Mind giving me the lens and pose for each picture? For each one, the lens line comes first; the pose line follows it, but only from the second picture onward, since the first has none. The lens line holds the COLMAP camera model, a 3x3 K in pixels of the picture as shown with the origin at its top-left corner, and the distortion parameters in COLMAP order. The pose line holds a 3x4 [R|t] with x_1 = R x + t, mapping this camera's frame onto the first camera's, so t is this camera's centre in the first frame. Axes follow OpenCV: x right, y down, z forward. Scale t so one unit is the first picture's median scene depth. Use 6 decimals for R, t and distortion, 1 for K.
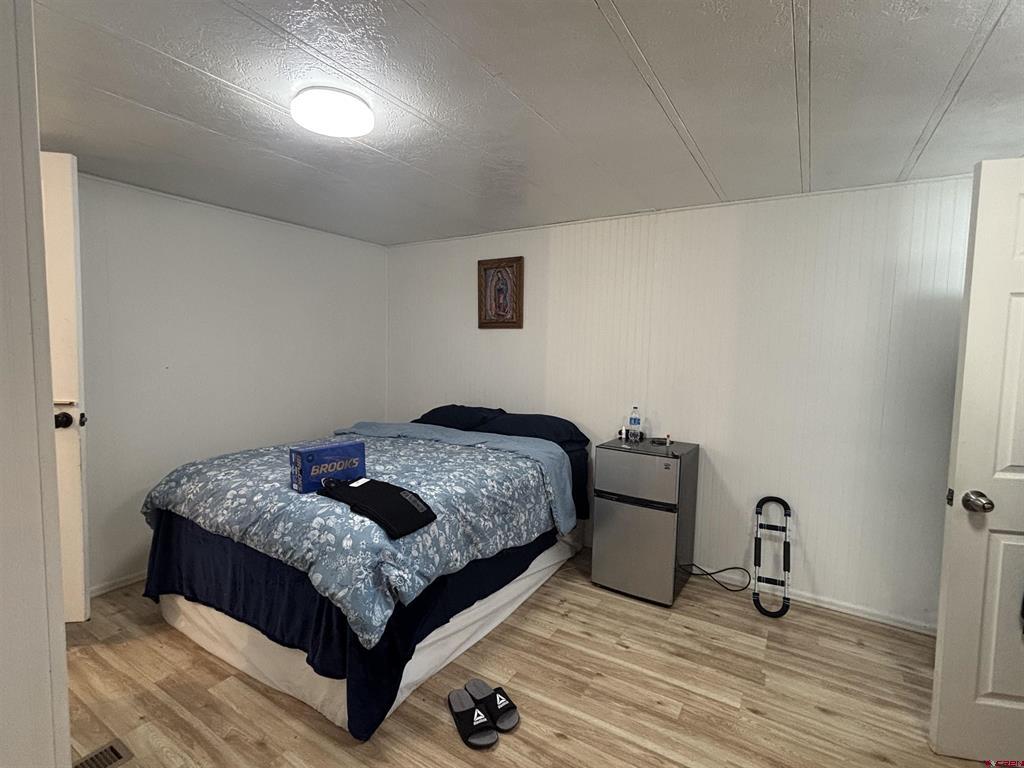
lens RADIAL K [[482.6, 0, 512.9], [0, 482.6, 384.4], [0, 0, 1]] dist [0.004275, -0.000794]
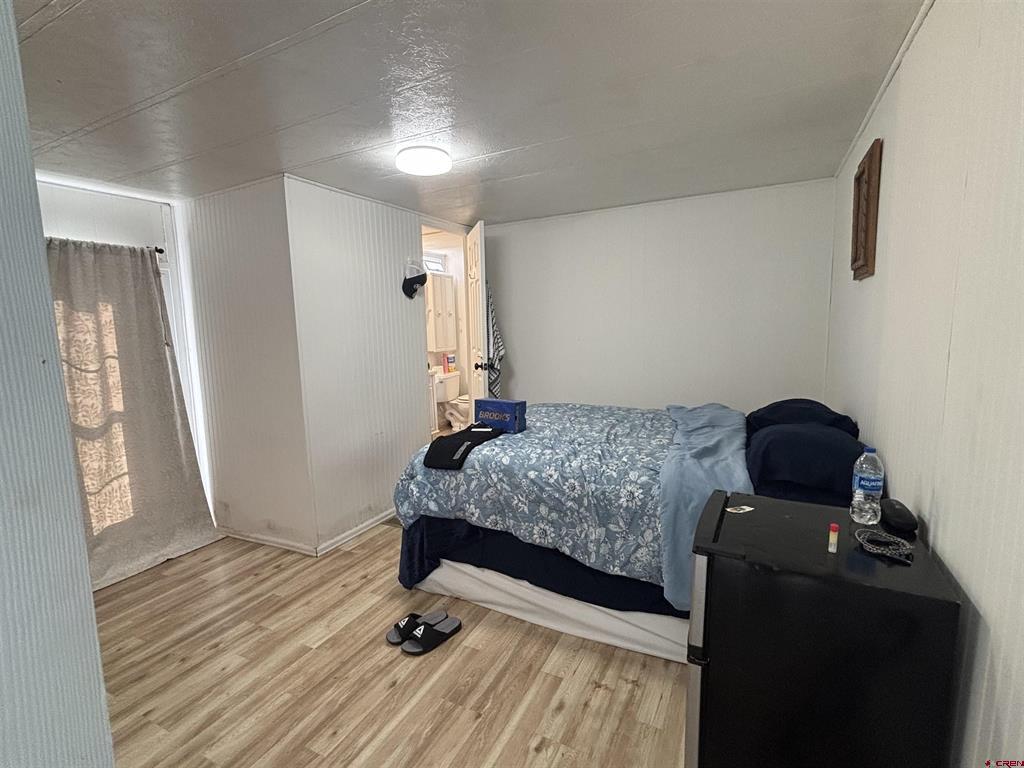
lens RADIAL K [[482.6, 0, 516.0], [0, 482.6, 379.1], [0, 0, 1]] dist [0.004275, -0.000794]
pose [[0.104255, 0.104491, -0.989046, 0.912543], [-0.062803, 0.993172, 0.098307, -0.060274], [0.992566, 0.051866, 0.110105, 0.904647]]
